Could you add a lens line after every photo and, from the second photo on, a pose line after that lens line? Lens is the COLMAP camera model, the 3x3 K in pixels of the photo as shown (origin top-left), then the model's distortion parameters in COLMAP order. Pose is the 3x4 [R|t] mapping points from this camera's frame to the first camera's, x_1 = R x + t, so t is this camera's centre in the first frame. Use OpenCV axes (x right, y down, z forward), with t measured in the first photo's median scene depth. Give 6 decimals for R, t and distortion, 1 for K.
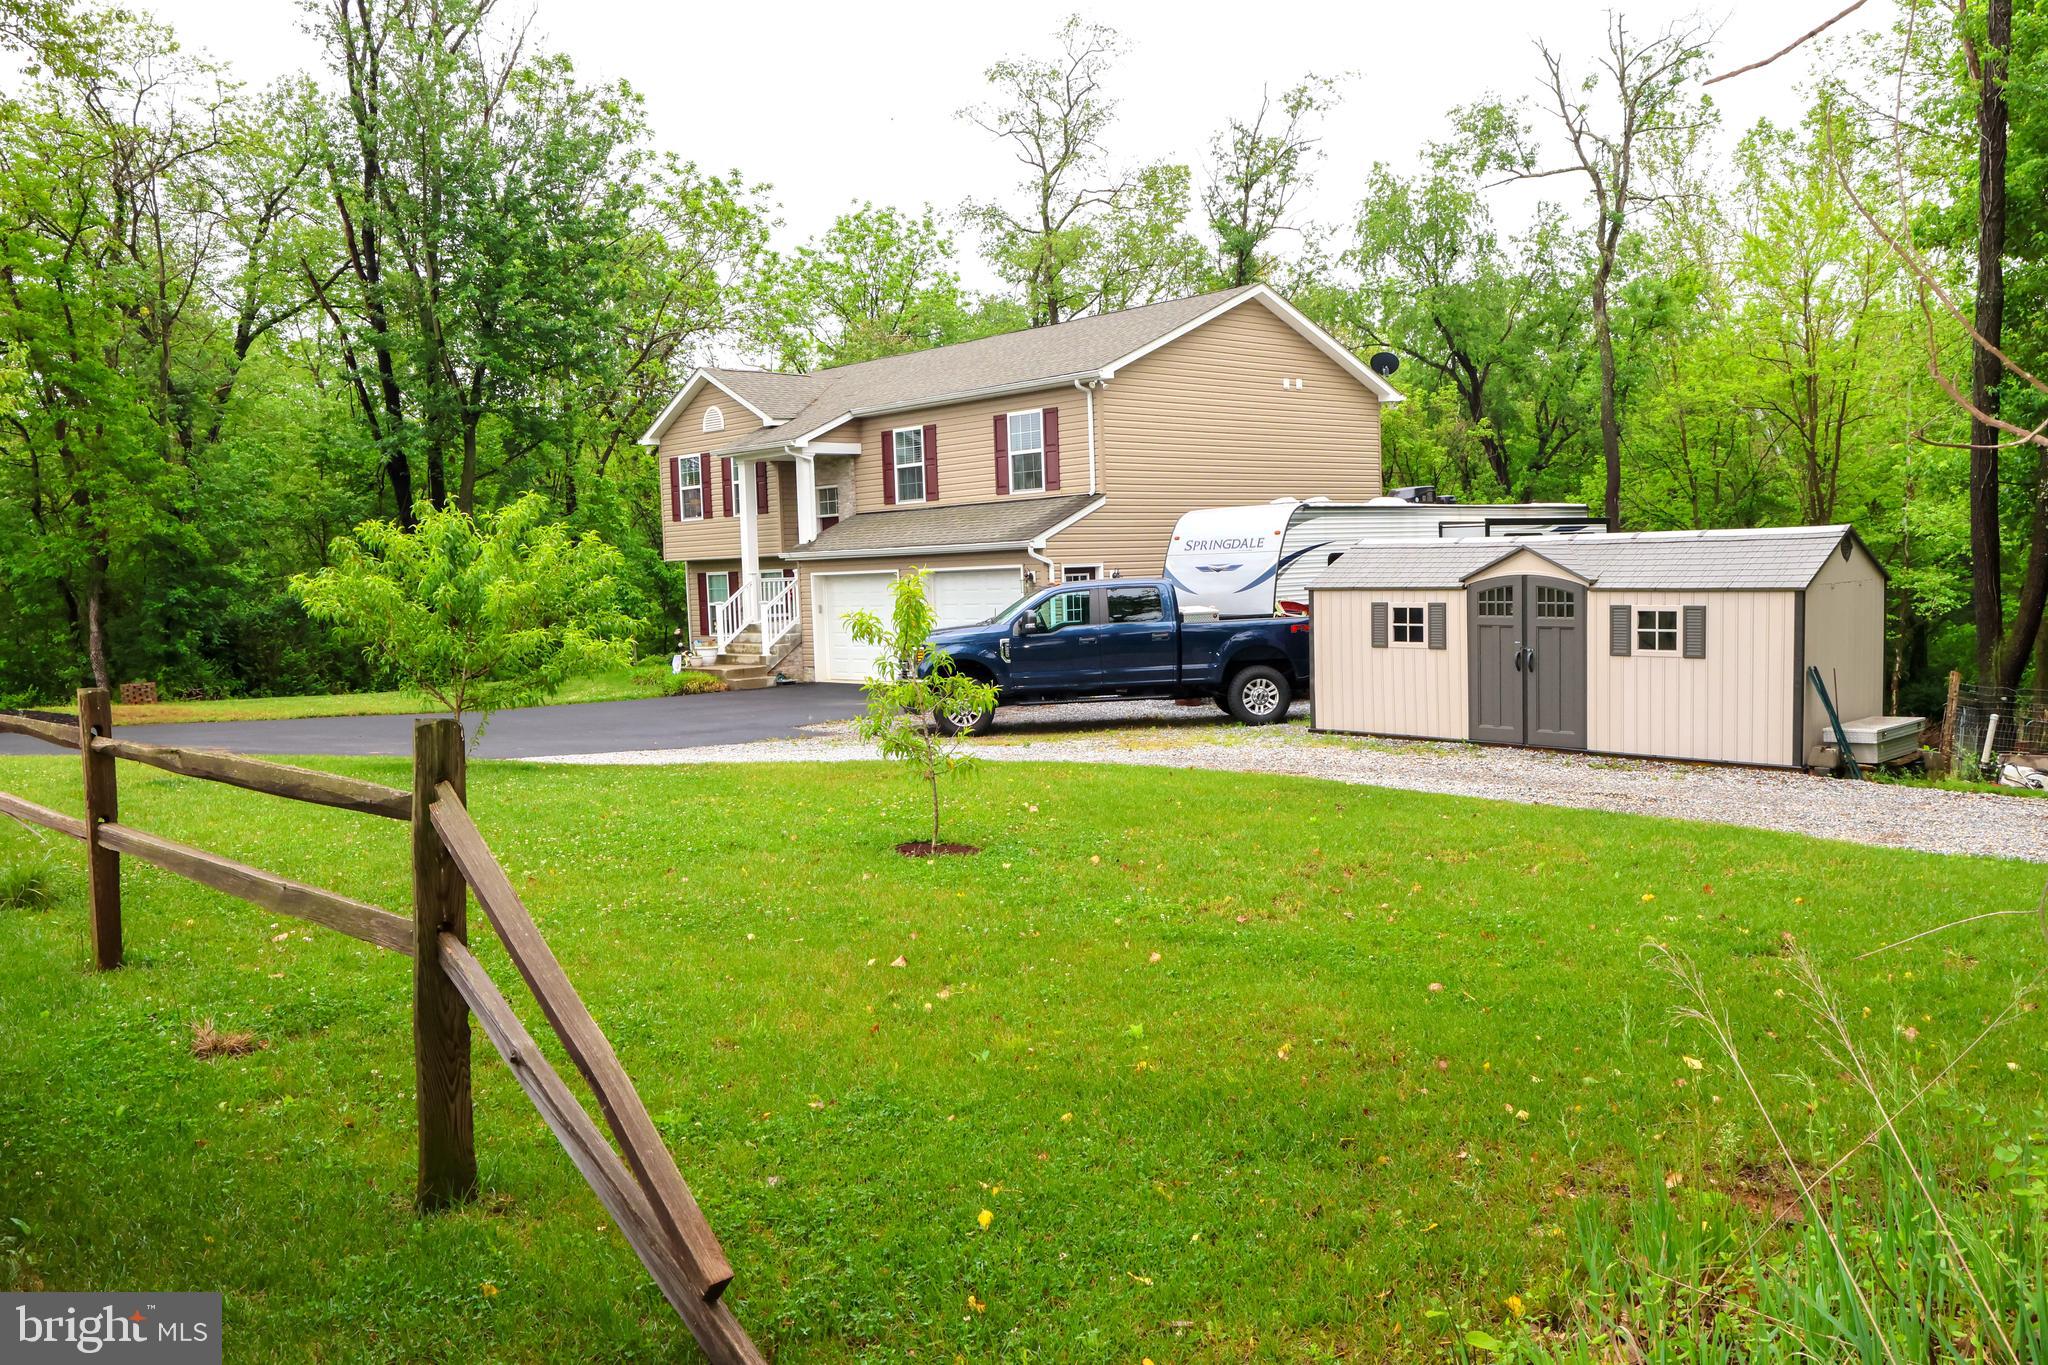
lens RADIAL K [[1596.7, 0, 1024.0], [0, 1596.7, 682.5], [0, 0, 1]] dist [0.004354, -0.001676]
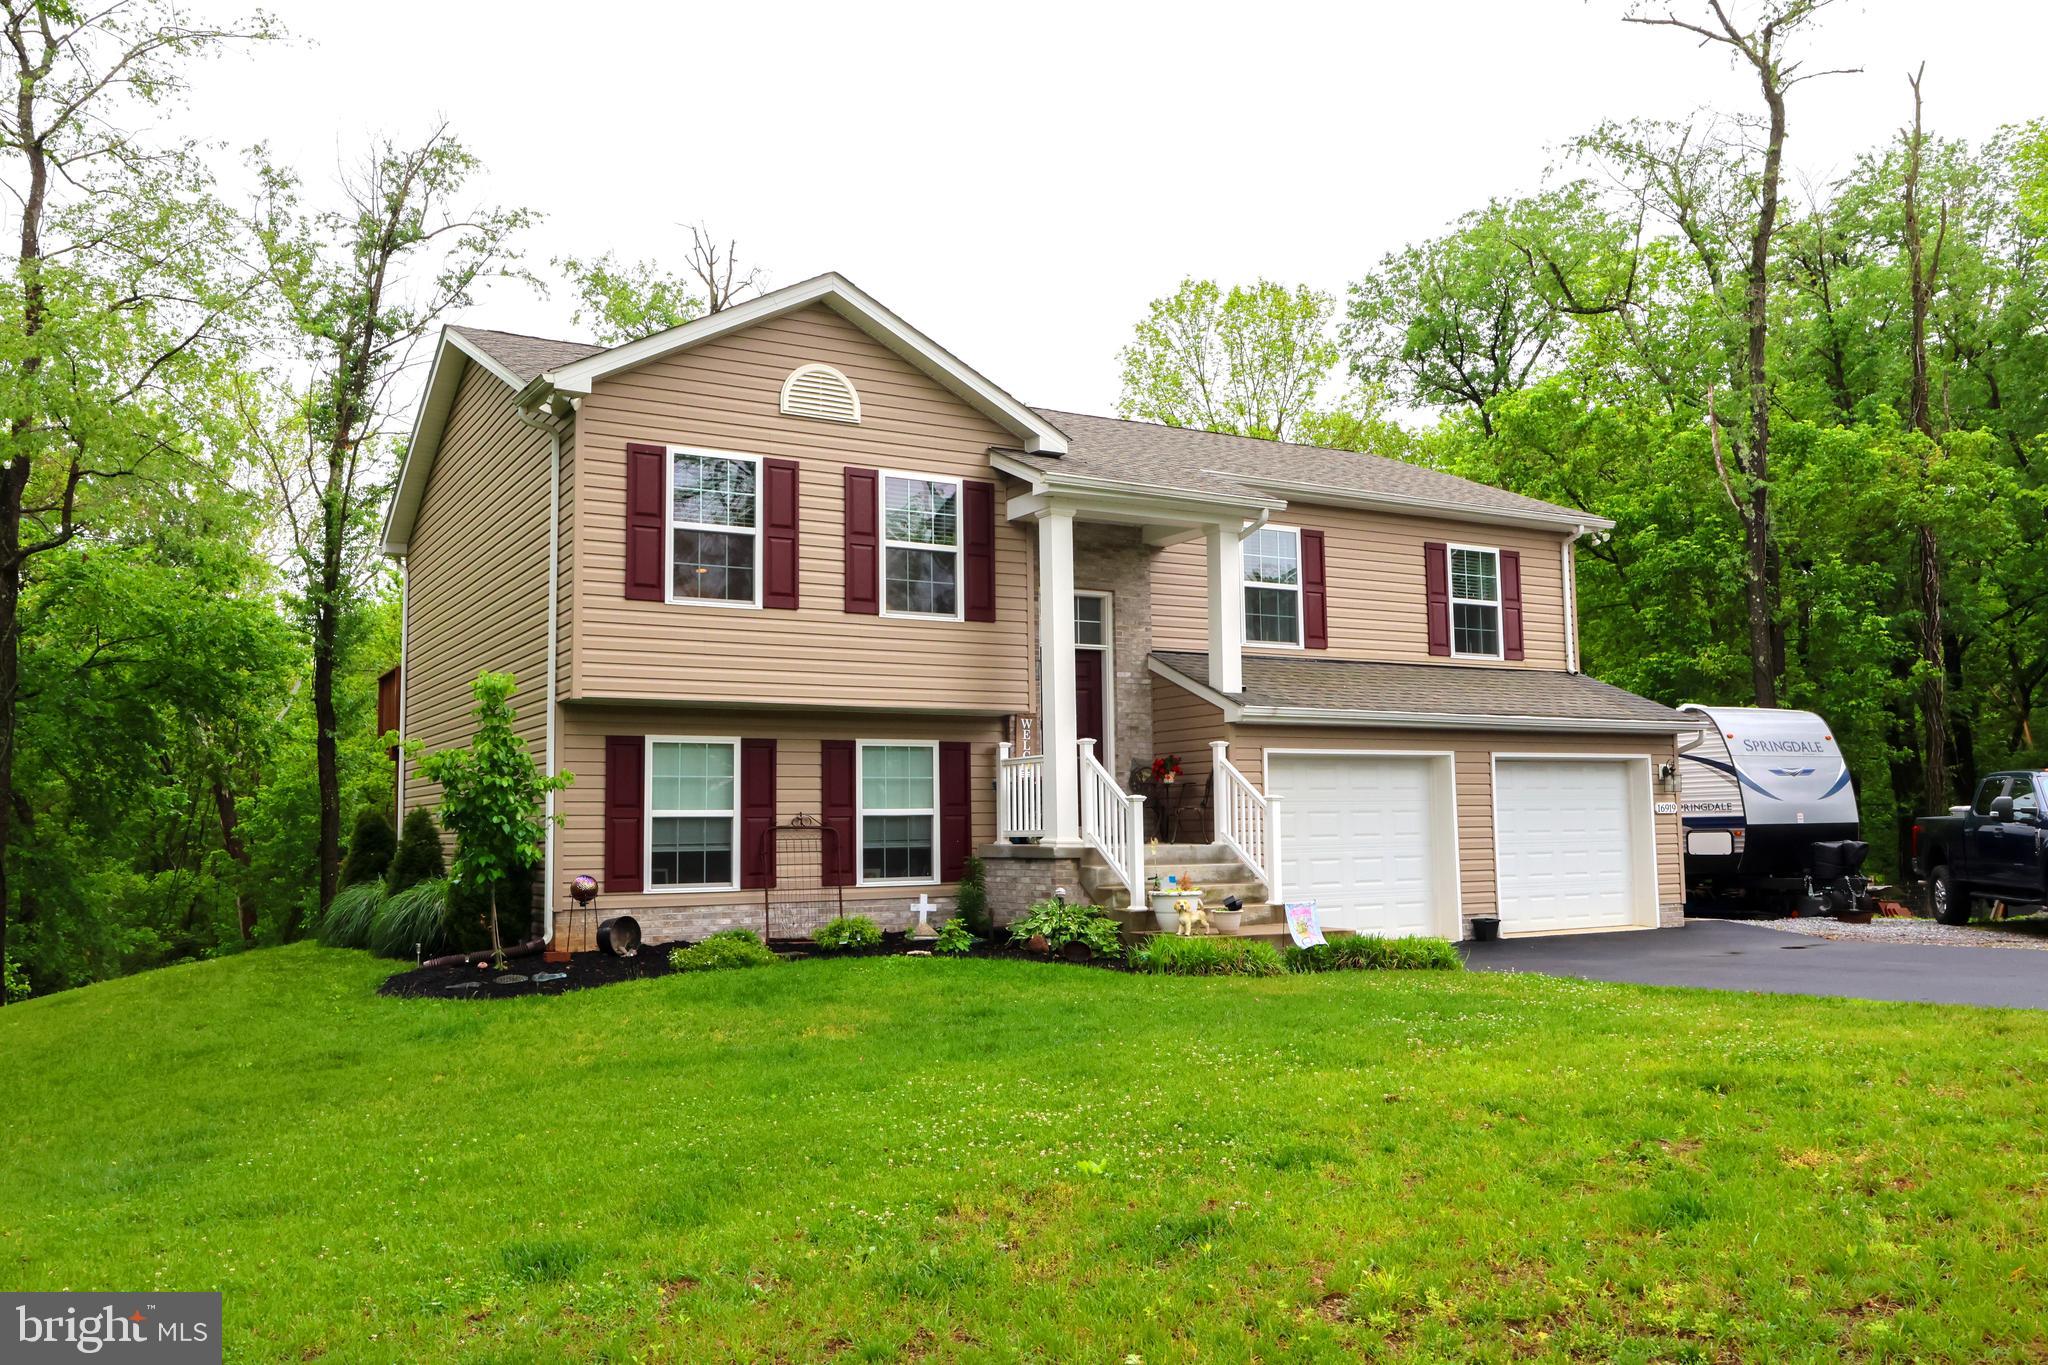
lens RADIAL K [[1596.7, 0, 1024.0], [0, 1596.7, 682.5], [0, 0, 1]] dist [0.004354, -0.001676]
pose [[0.217274, 0.117055, 0.969067, -0.686158], [0.072463, 0.988110, -0.135602, -0.023628], [-0.973417, 0.099684, 0.206208, 0.978405]]
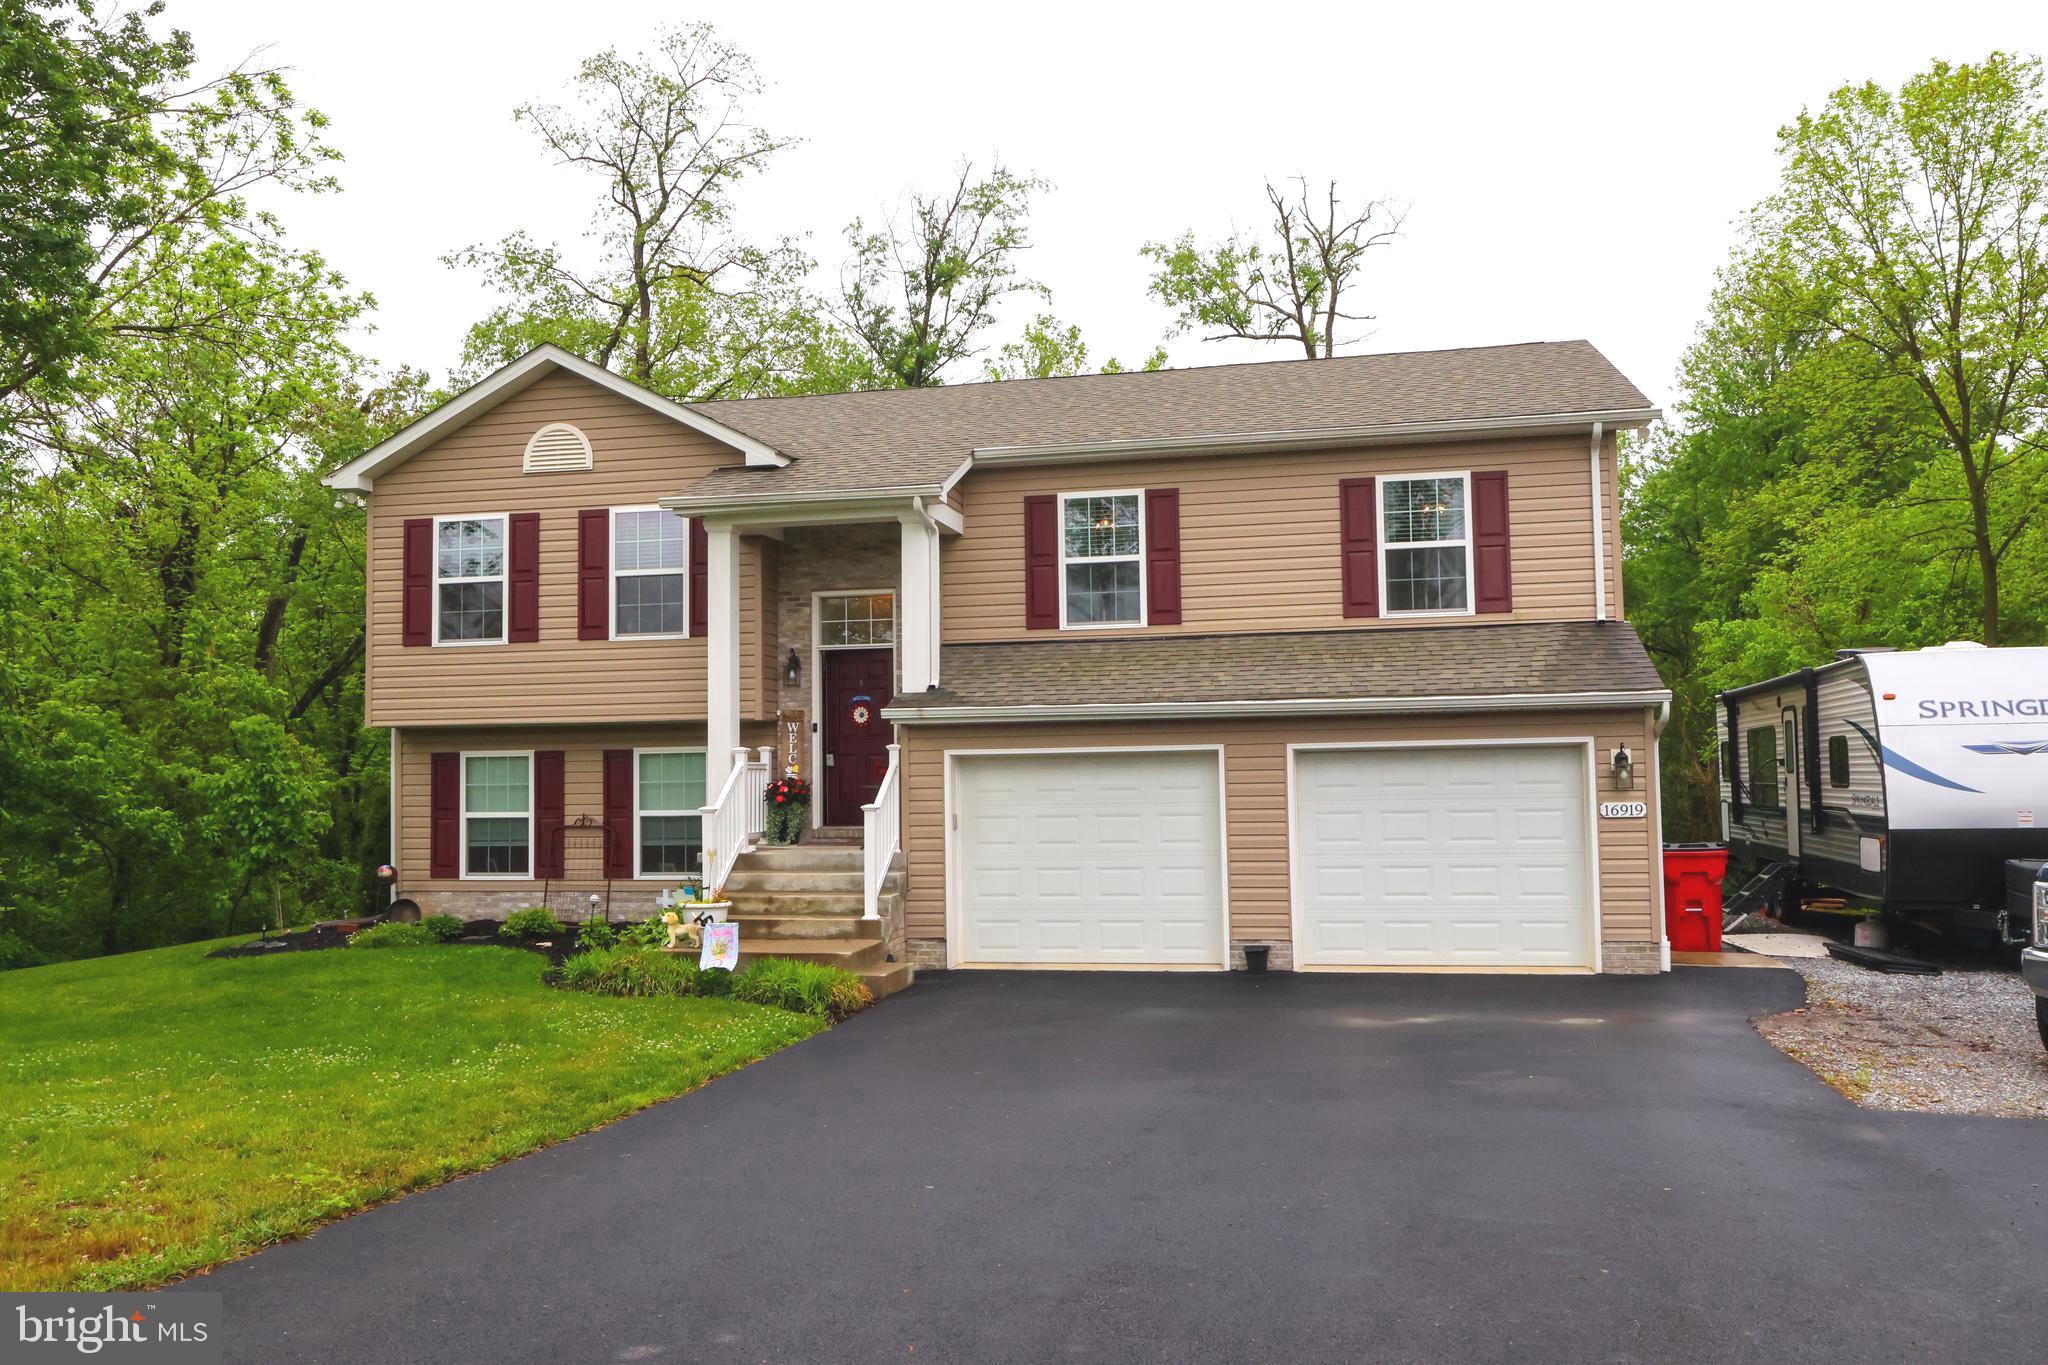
lens RADIAL K [[1622.5, 0, 1024.0], [0, 1622.5, 682.5], [0, 0, 1]] dist [0.000182, -0.004470]
pose [[0.818158, 0.050954, 0.572731, -0.414617], [0.029043, 0.991132, -0.129666, -0.022699], [-0.574259, 0.122721, 0.809423, 0.574429]]
